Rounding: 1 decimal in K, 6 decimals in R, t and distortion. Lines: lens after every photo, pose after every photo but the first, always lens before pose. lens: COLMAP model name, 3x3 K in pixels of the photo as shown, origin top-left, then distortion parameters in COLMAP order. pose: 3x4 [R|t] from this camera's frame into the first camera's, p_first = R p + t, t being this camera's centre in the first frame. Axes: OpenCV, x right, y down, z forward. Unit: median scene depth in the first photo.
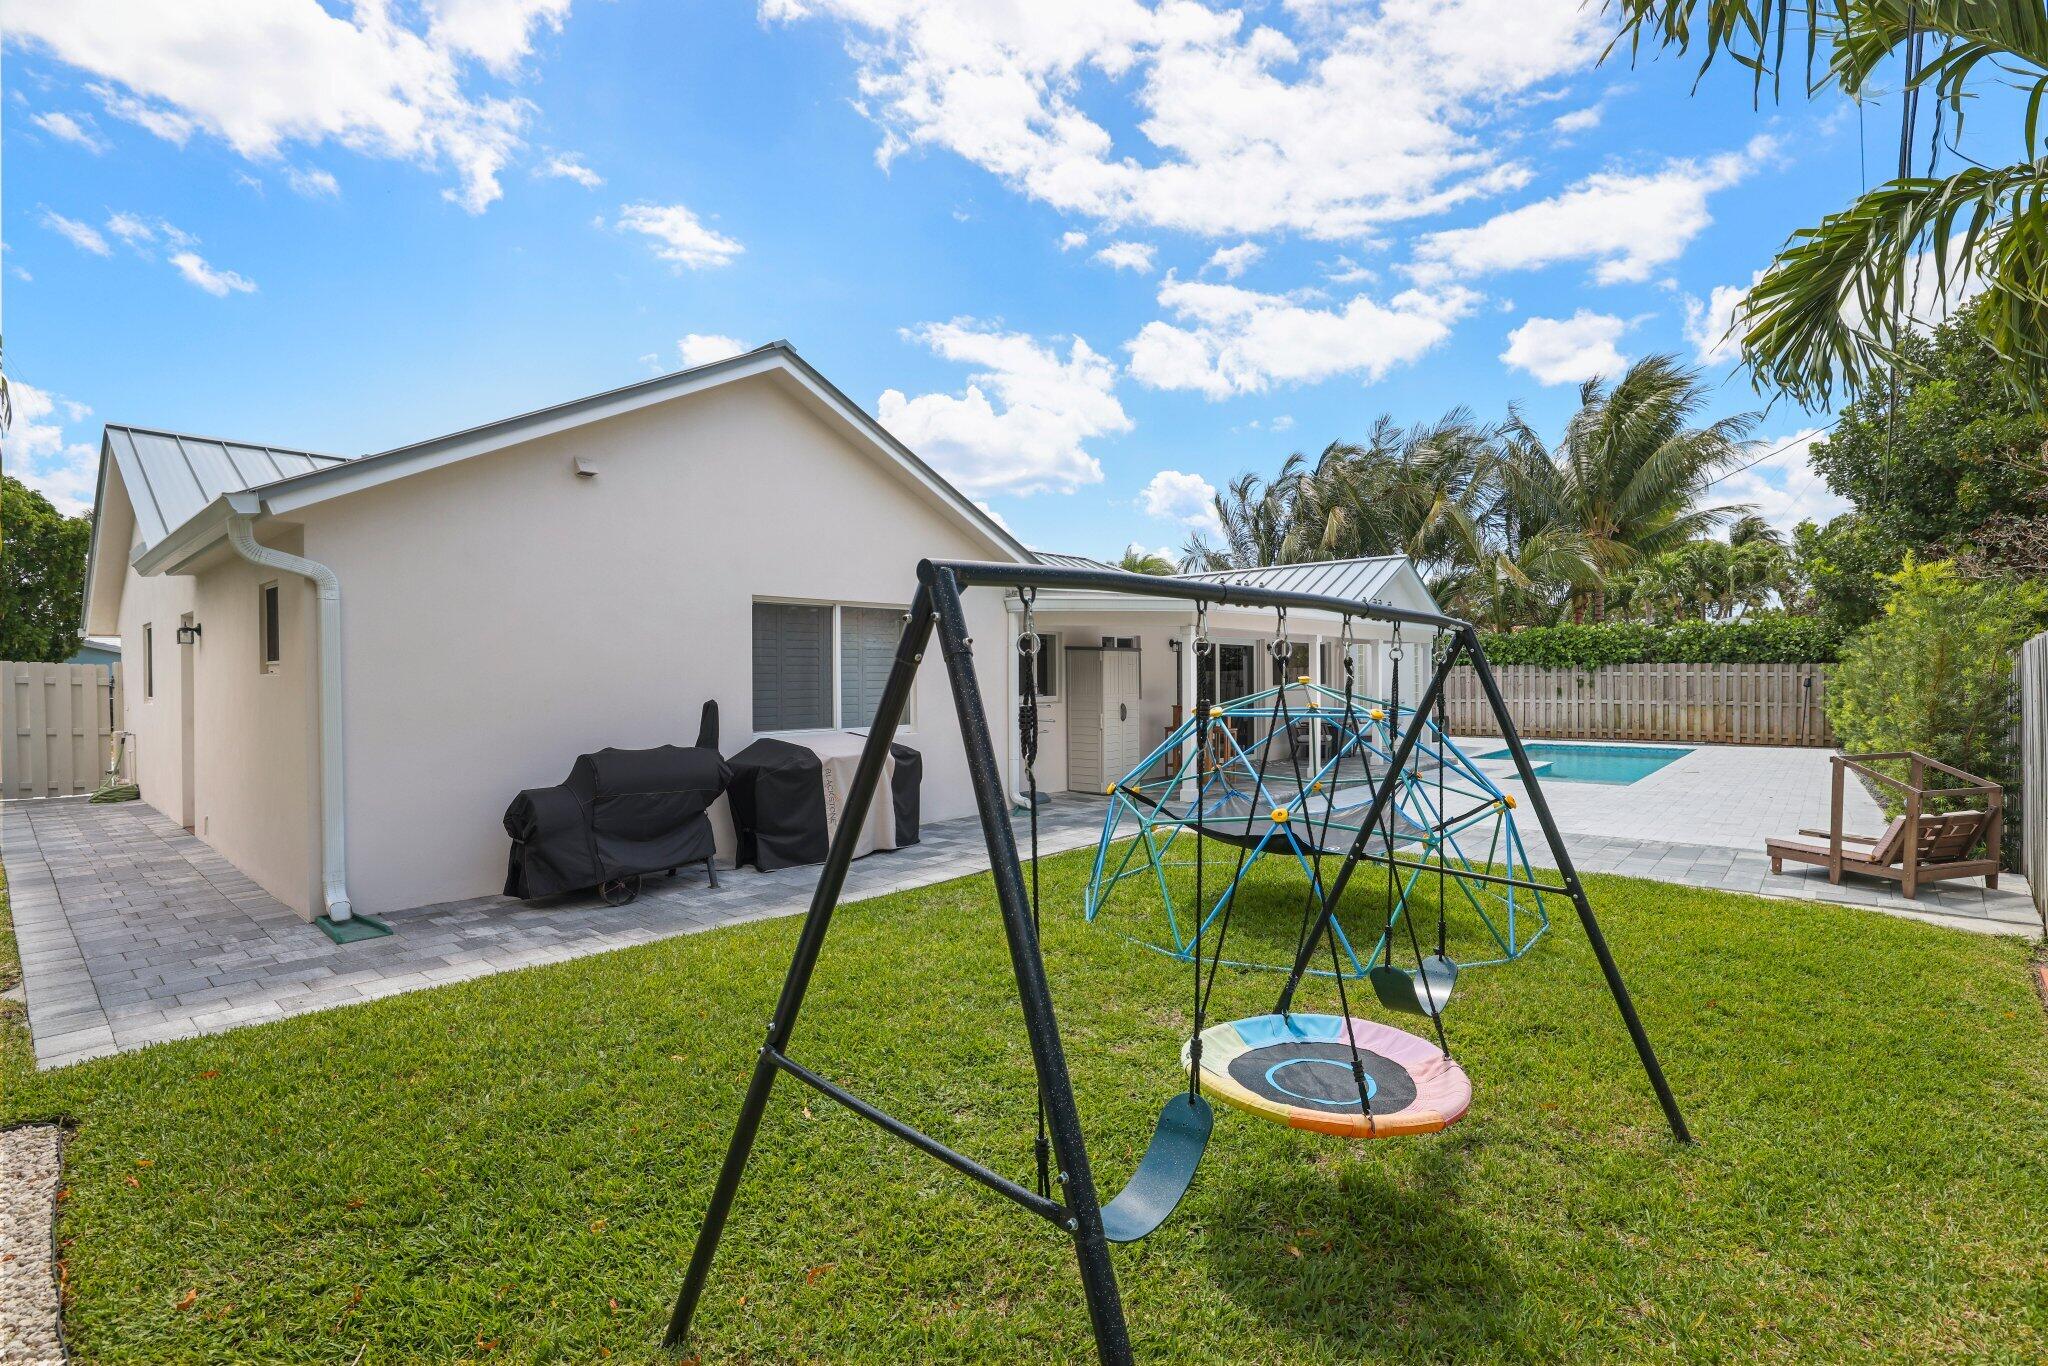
lens RADIAL K [[950.5, 0, 1024.0], [0, 950.5, 683.0], [0, 0, 1]] dist [-0.001996, -0.000276]
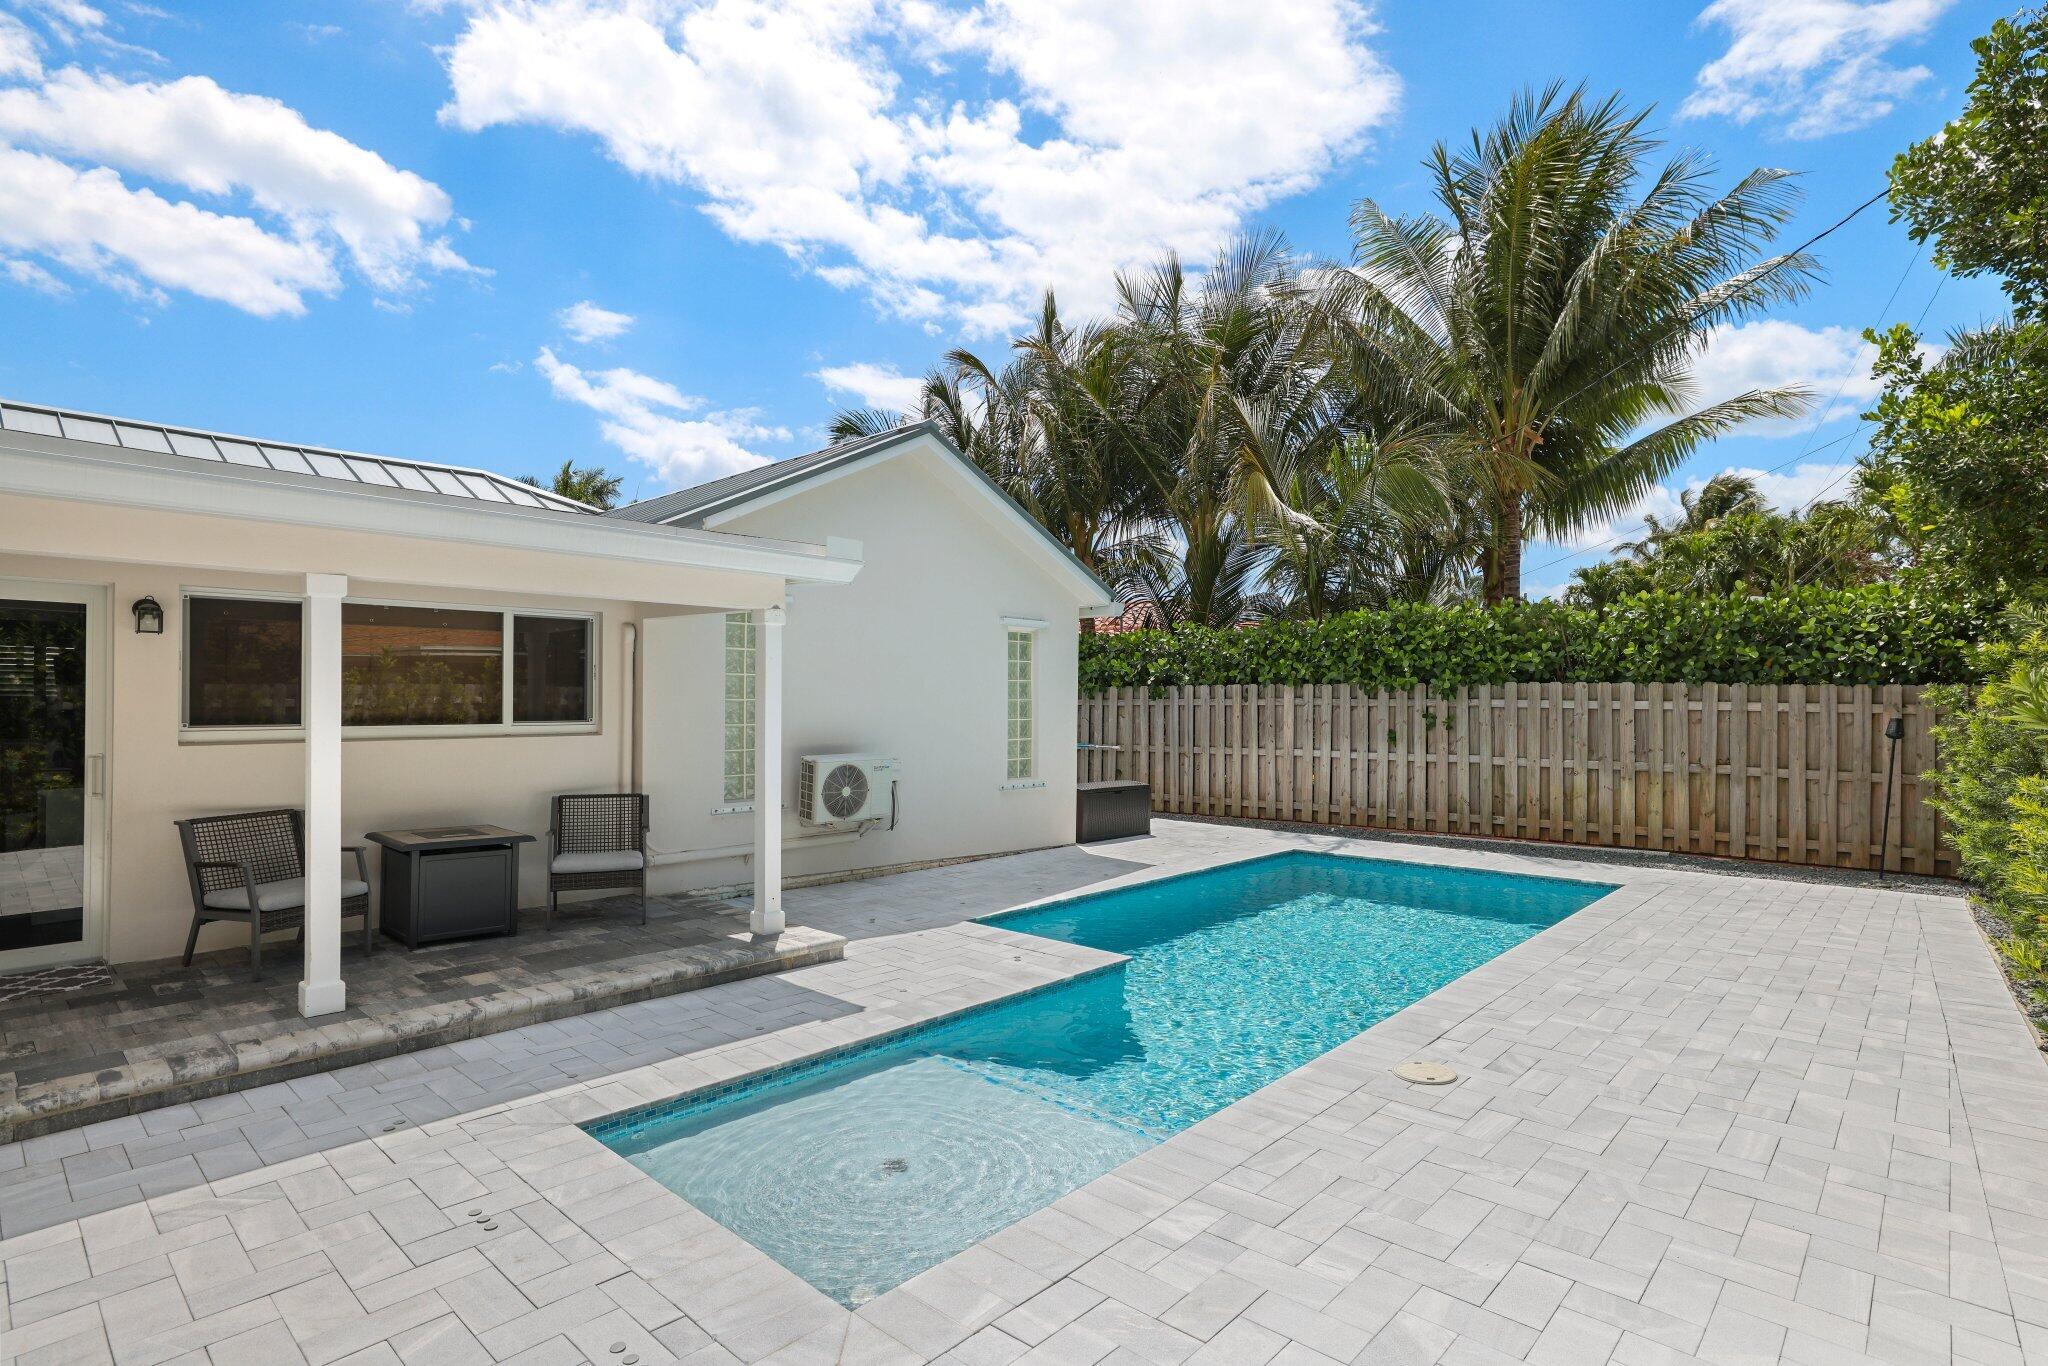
lens RADIAL K [[1021.2, 0, 1019.6], [0, 1021.2, 690.6], [0, 0, 1]] dist [-0.000678, -0.000391]
pose [[0.999717, 0.006734, -0.022833, 0.403568], [-0.006950, 0.999932, -0.009403, -0.009859], [0.022769, 0.009559, 0.999695, 0.485548]]
